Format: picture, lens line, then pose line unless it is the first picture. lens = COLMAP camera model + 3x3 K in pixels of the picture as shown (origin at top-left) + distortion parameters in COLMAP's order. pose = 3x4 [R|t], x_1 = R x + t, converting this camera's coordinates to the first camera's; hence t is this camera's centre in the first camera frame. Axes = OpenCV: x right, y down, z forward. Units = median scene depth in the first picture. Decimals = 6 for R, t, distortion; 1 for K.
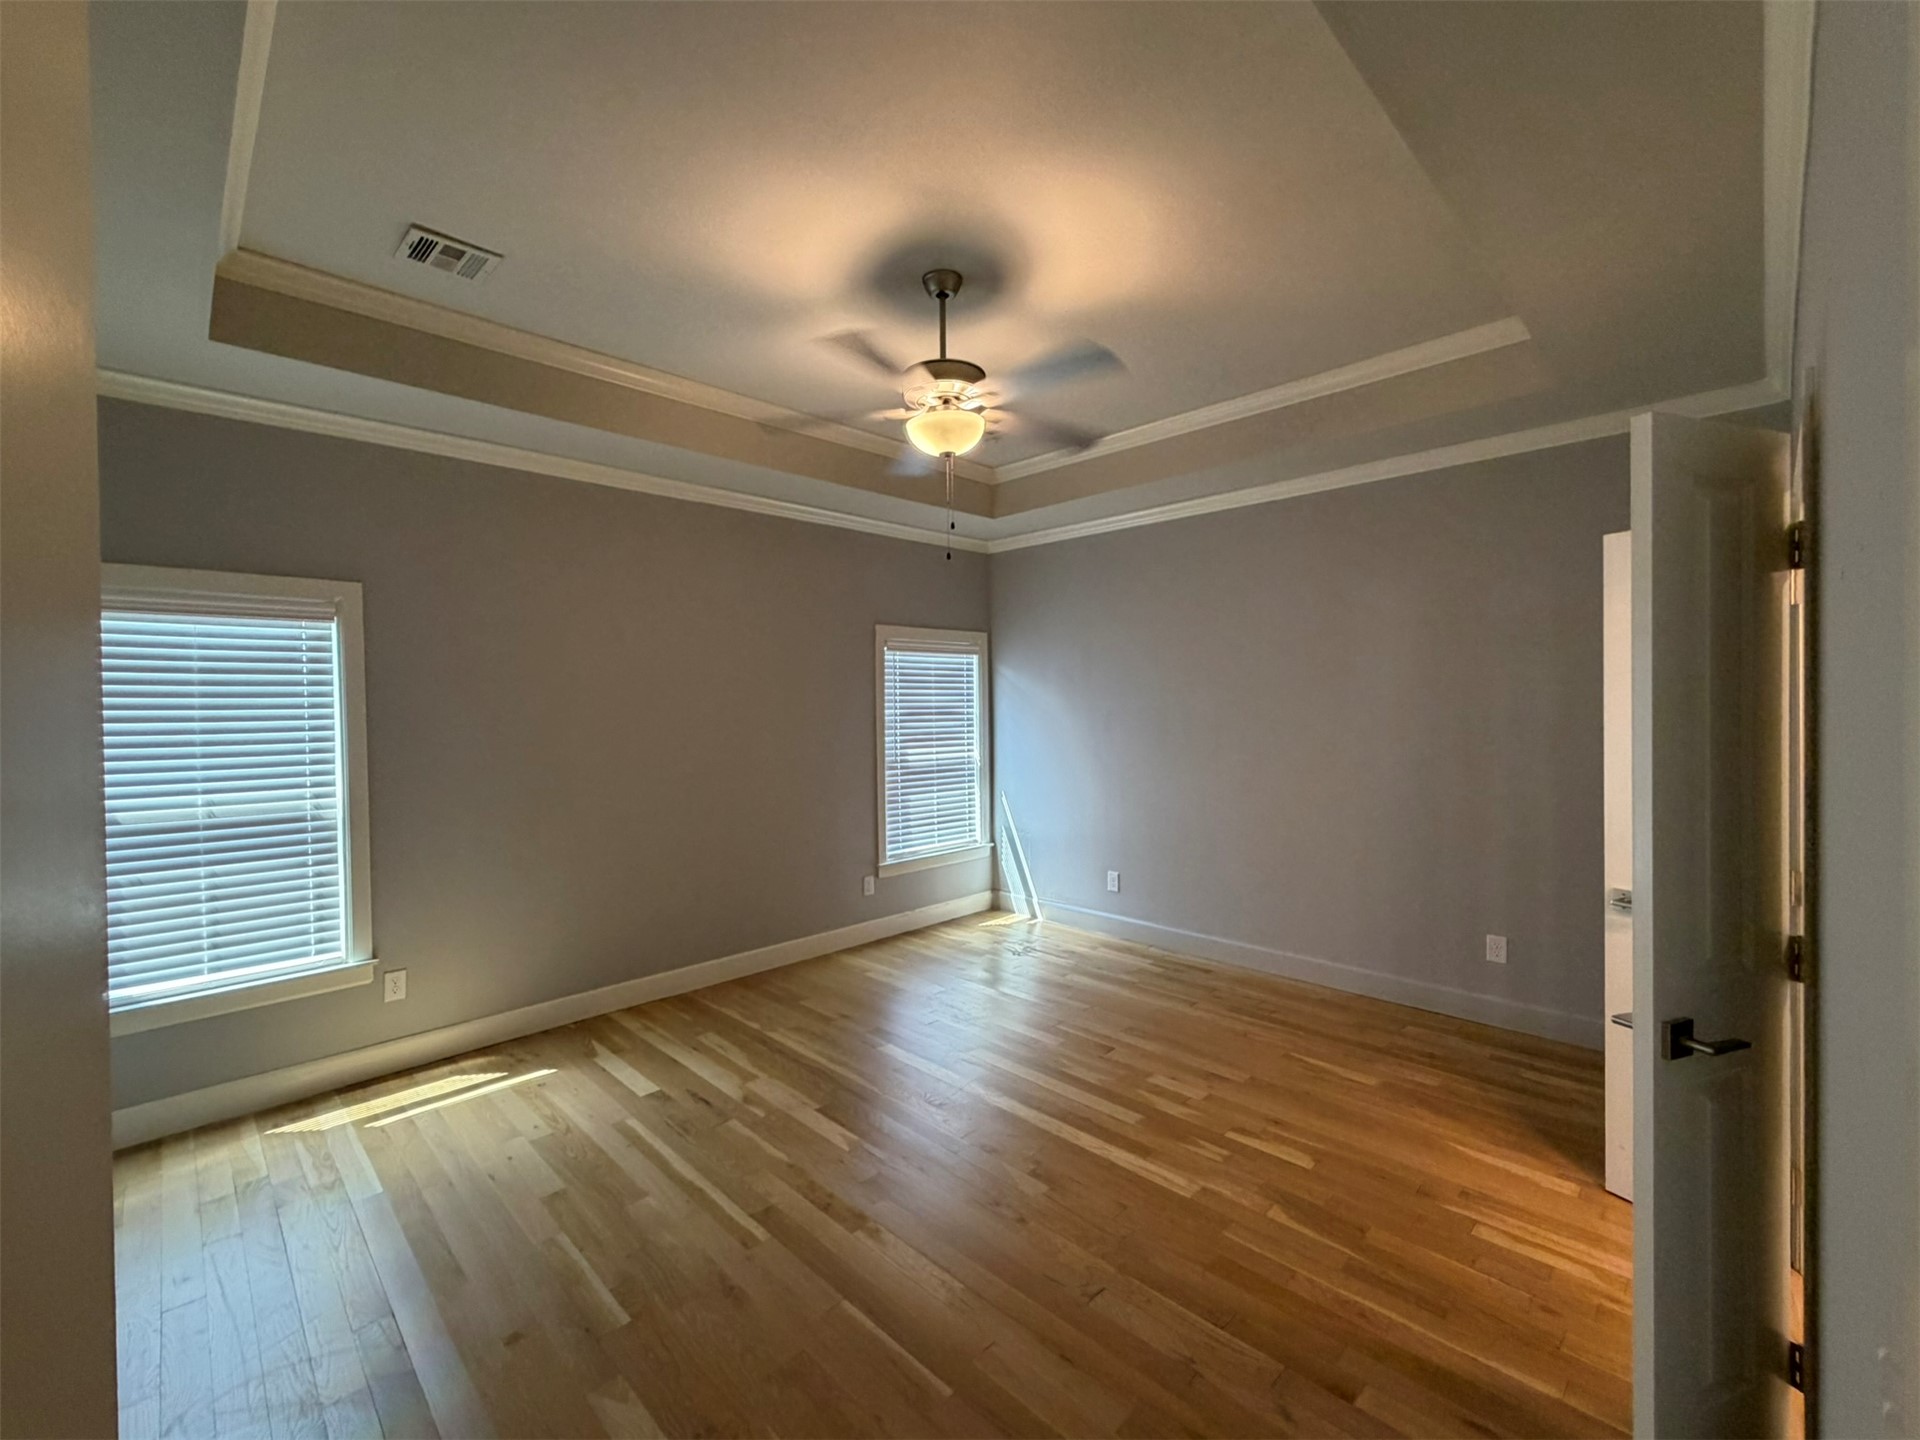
lens RADIAL K [[799.6, 0, 960.0], [0, 799.6, 720.0], [0, 0, 1]] dist [0.000159, 0.000123]
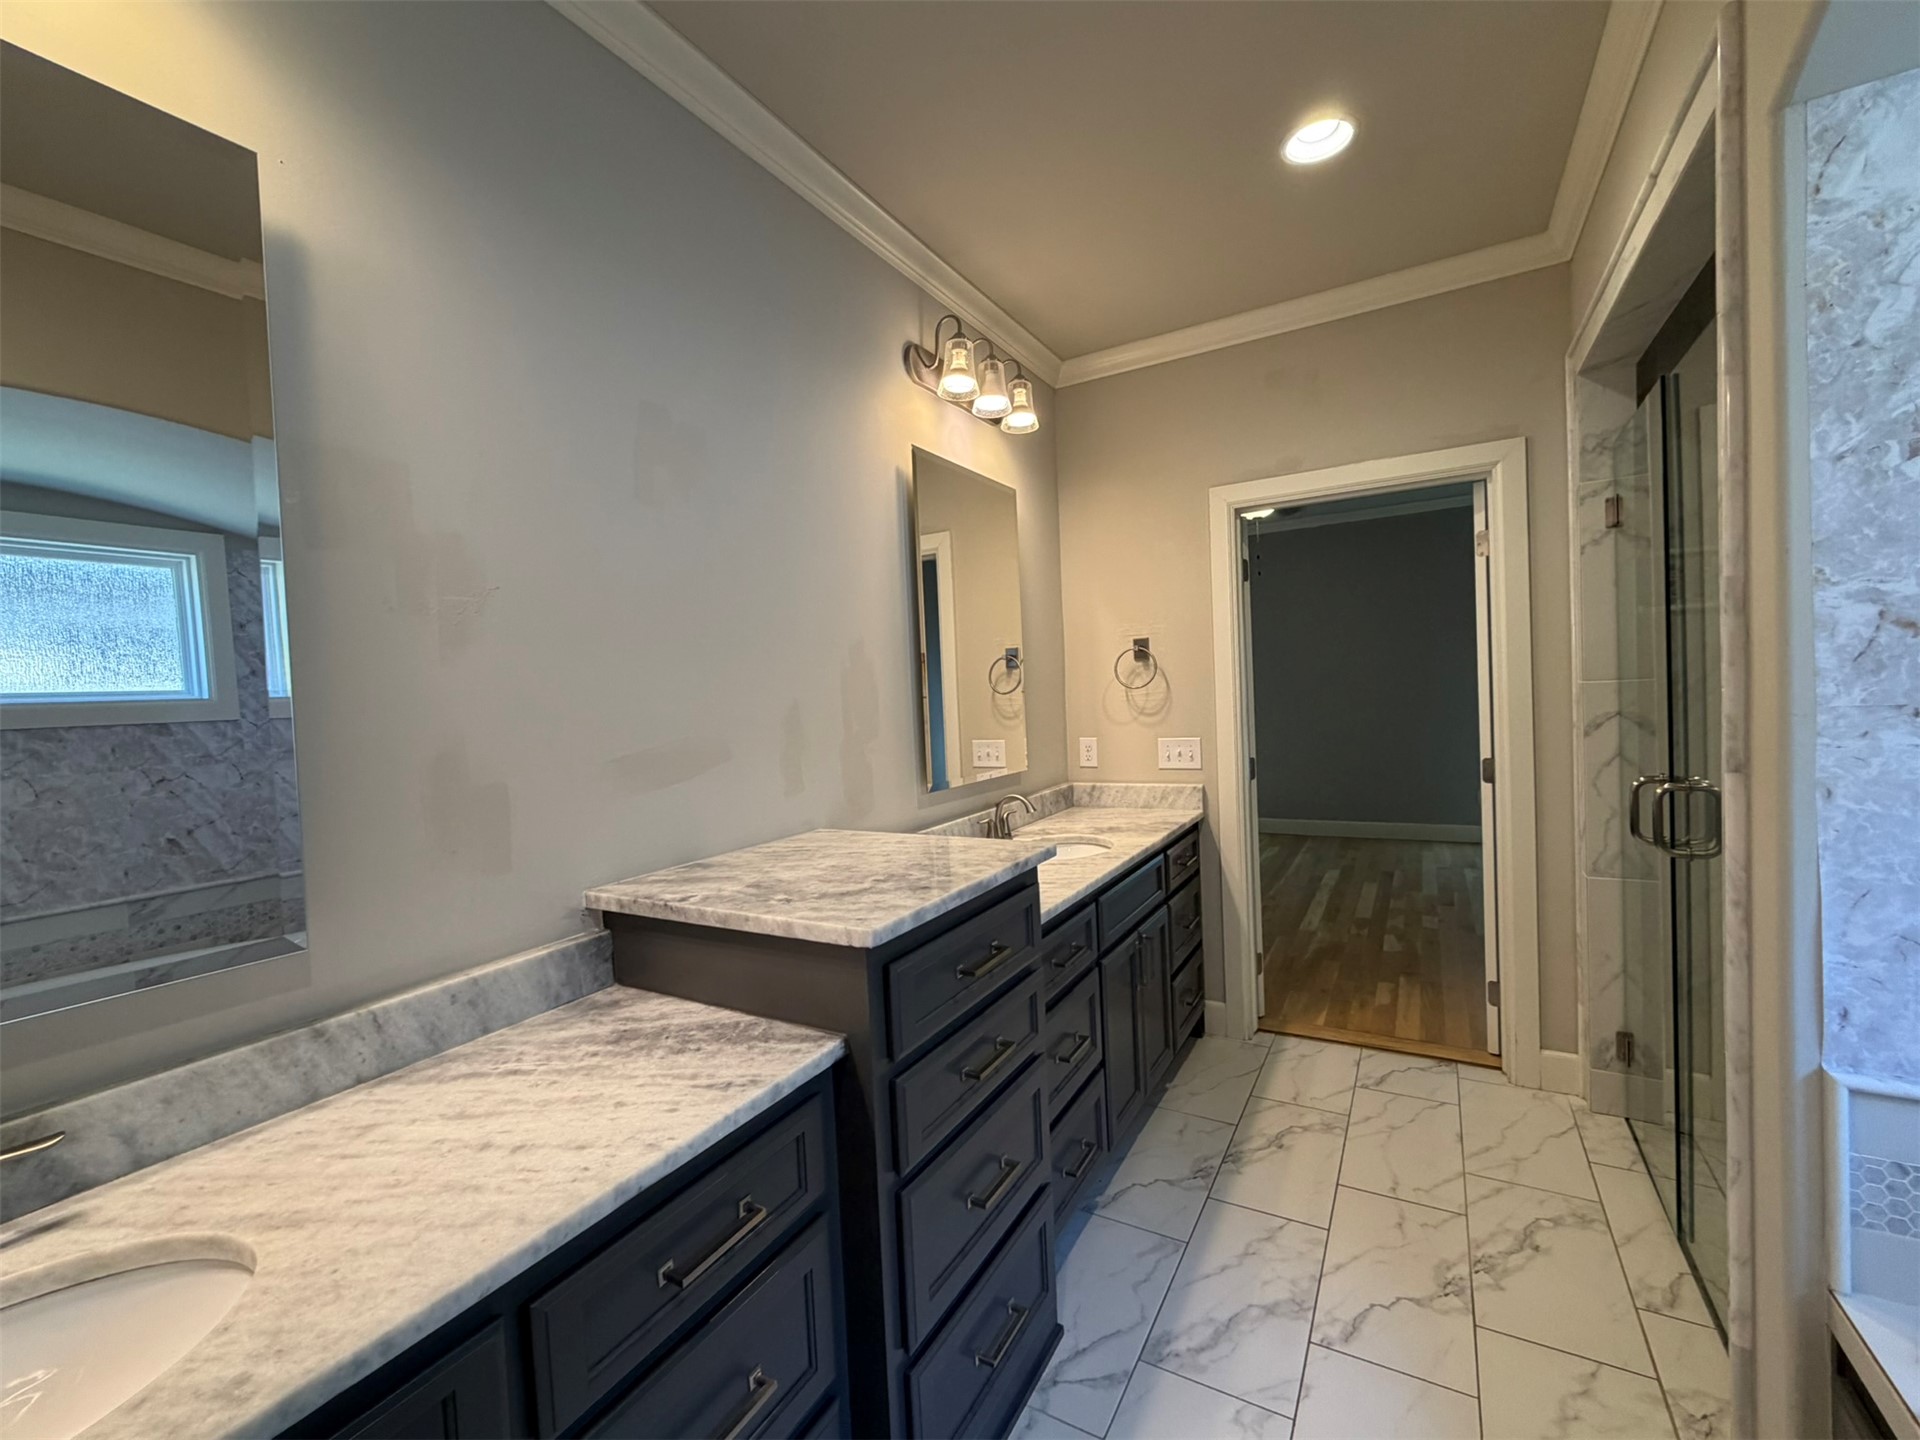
lens RADIAL K [[799.6, 0, 960.0], [0, 799.6, 720.0], [0, 0, 1]] dist [0.000159, 0.000123]
pose [[0.233904, 0.028163, -0.971852, 1.636077], [0.027471, 0.998990, 0.035561, 0.033916], [0.971871, -0.035015, 0.232894, -0.140059]]
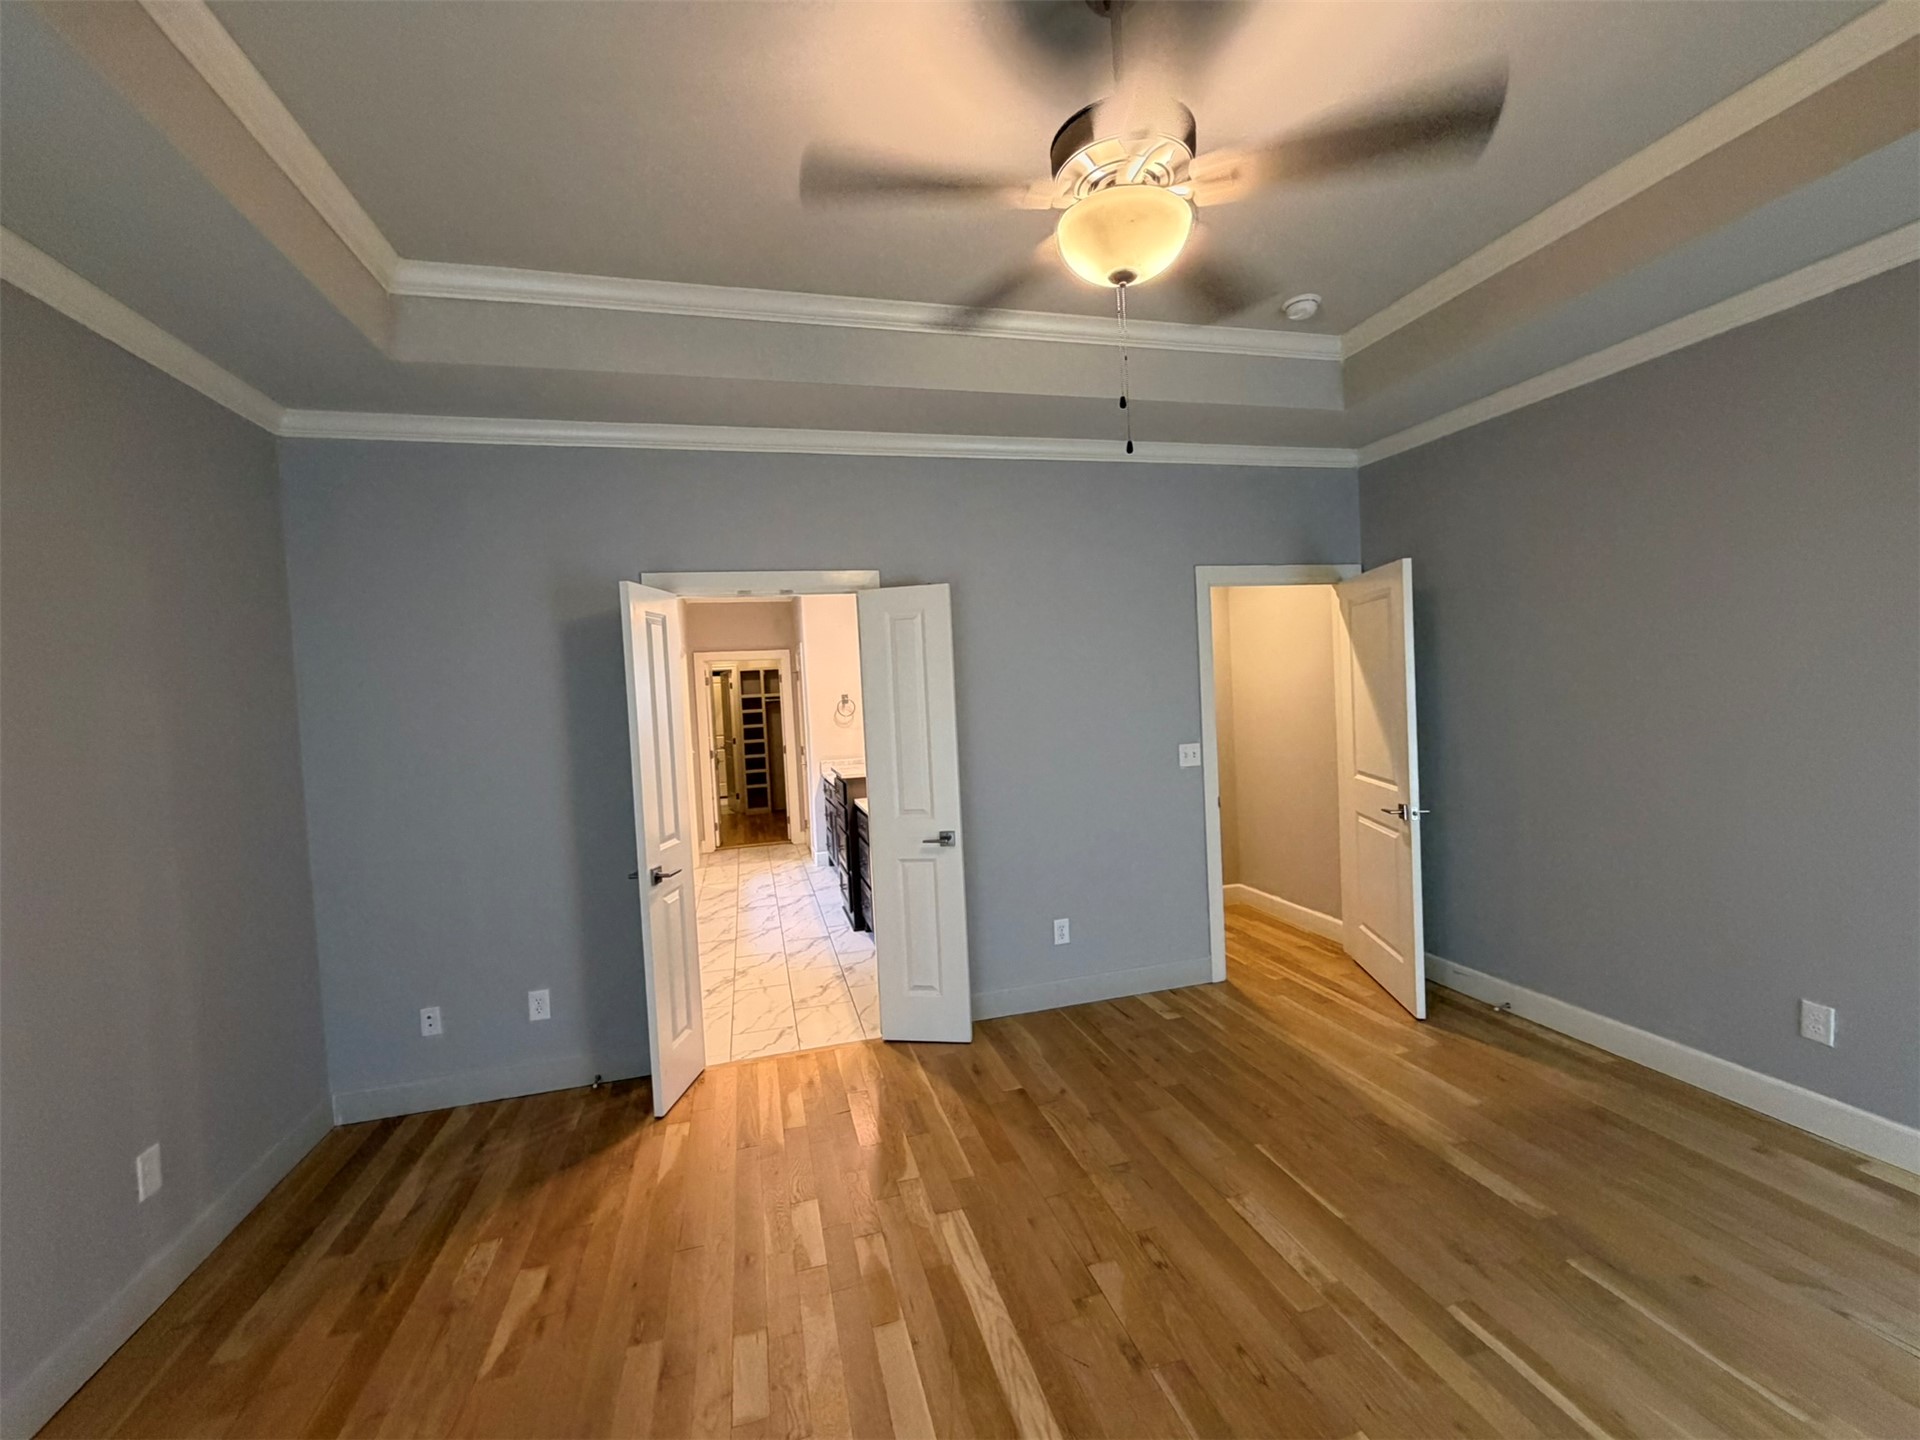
lens RADIAL K [[764.2, 0, 955.0], [0, 764.2, 718.4], [0, 0, 1]] dist [-0.000878, 0.000365]
pose [[-0.857011, 0.040389, 0.513713, -0.187848], [0.068740, 0.996974, 0.036293, -0.036018], [-0.510693, 0.066416, -0.857194, 1.559557]]
